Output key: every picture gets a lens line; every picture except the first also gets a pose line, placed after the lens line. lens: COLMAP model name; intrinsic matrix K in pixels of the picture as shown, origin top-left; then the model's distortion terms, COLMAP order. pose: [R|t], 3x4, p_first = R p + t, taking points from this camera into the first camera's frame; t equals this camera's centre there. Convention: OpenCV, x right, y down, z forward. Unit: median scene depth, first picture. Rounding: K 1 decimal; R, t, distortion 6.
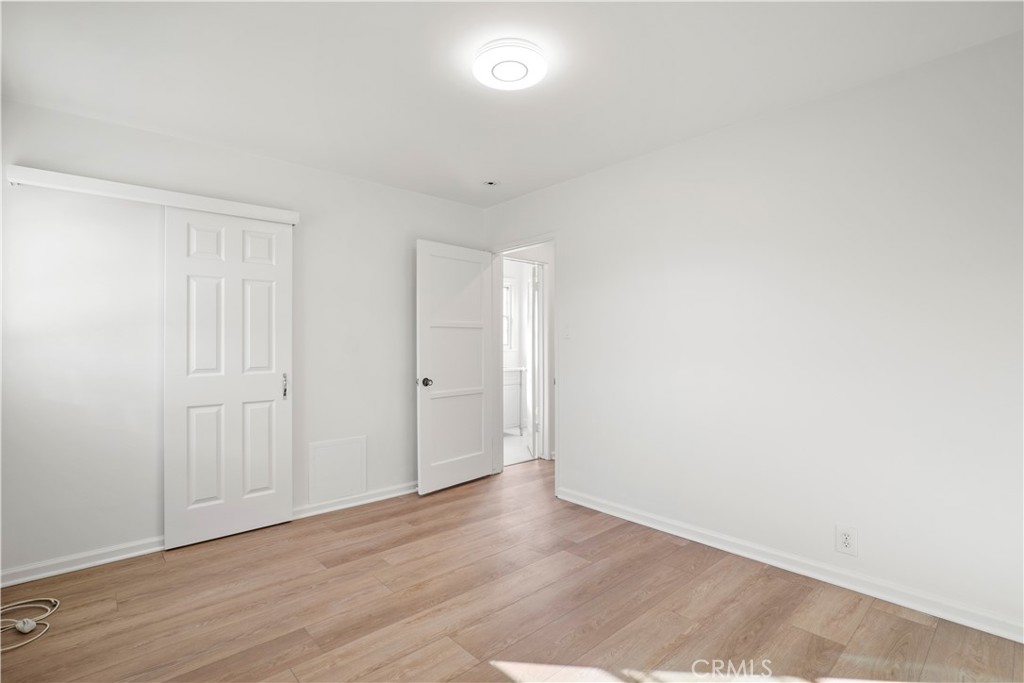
lens RADIAL K [[481.6, 0, 511.3], [0, 481.6, 342.2], [0, 0, 1]] dist [0.003348, 0.000146]
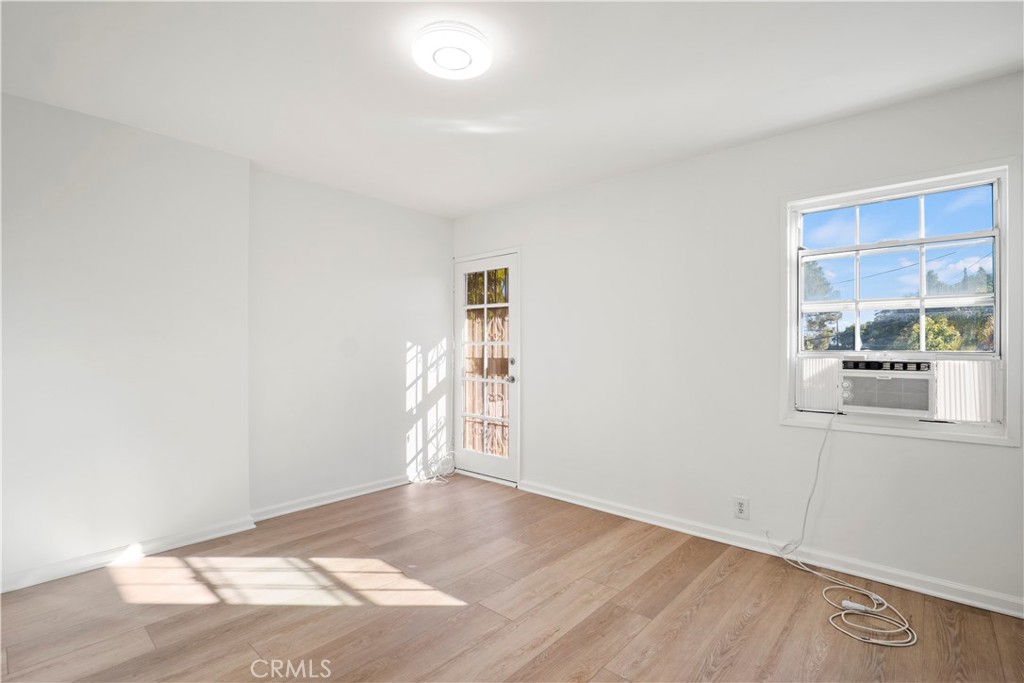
lens RADIAL K [[481.6, 0, 512.6], [0, 481.6, 343.4], [0, 0, 1]] dist [0.003348, 0.000146]
pose [[-0.993670, 0.001320, -0.112334, -0.012466], [0.002905, 0.999899, -0.013947, 0.007270], [0.112304, -0.014185, -0.993573, 2.059625]]
